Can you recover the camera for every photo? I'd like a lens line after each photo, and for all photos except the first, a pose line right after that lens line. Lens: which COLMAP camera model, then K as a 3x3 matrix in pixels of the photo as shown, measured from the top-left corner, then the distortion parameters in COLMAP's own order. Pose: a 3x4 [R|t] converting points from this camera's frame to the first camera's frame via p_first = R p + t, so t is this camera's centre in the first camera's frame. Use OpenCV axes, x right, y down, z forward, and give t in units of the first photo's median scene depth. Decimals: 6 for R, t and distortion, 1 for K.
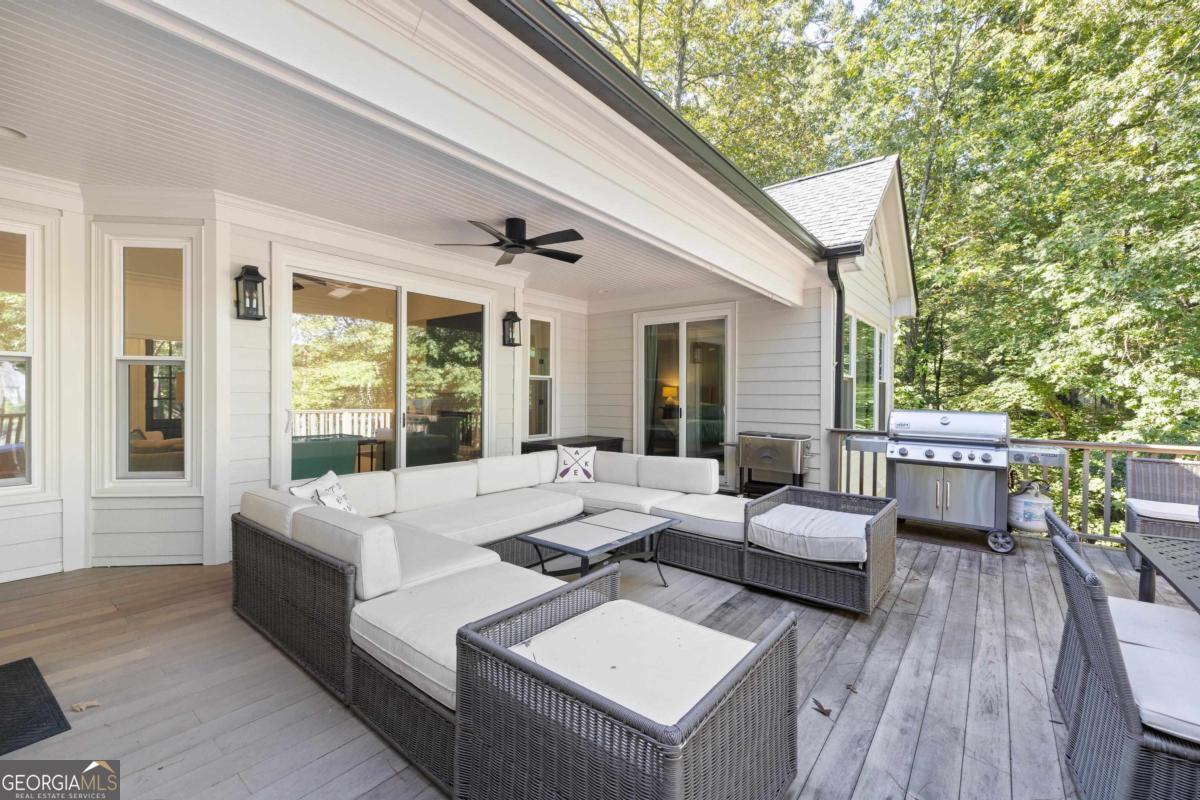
lens RADIAL K [[505.2, 0, 595.0], [0, 505.2, 397.9], [0, 0, 1]] dist [-0.000344, 0.000013]
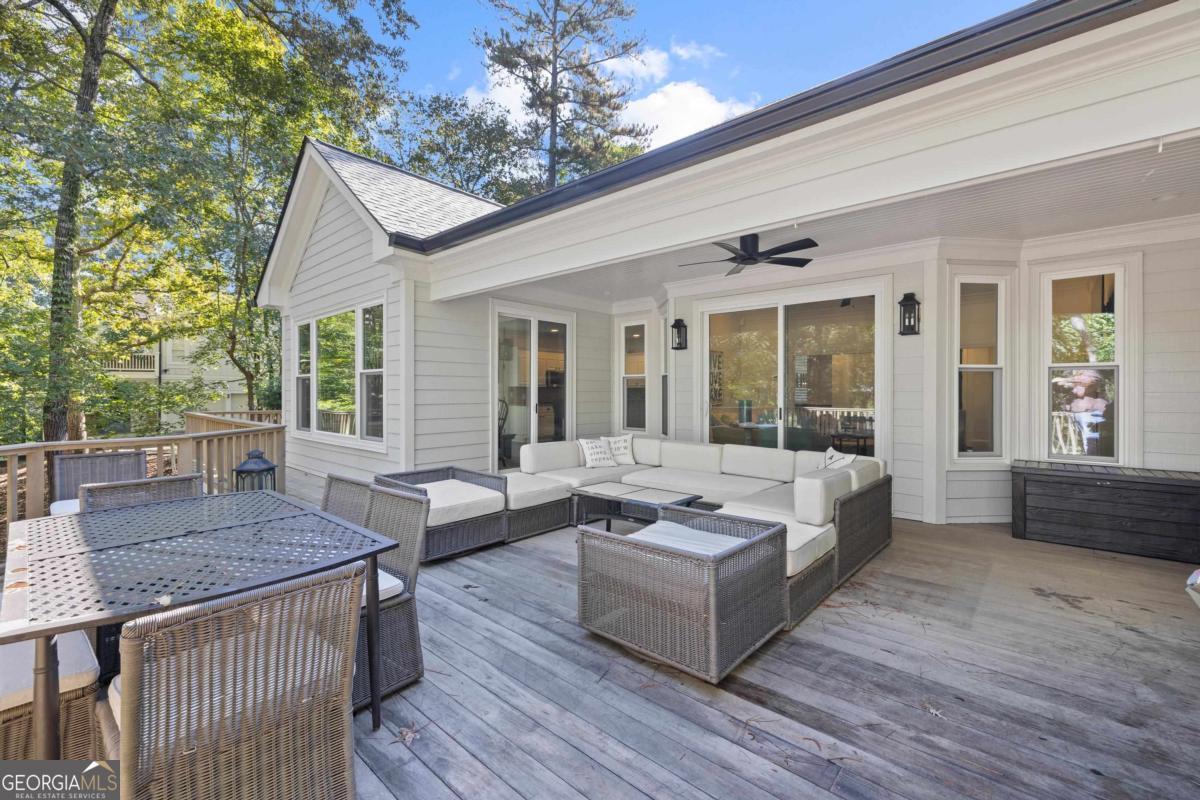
lens RADIAL K [[505.2, 0, 595.8], [0, 505.2, 391.8], [0, 0, 1]] dist [-0.000344, 0.000013]
pose [[-0.053182, -0.001486, -0.998584, 1.452520], [-0.011357, 0.999935, -0.000883, -0.001509], [0.998520, 0.011294, -0.053195, 1.059693]]
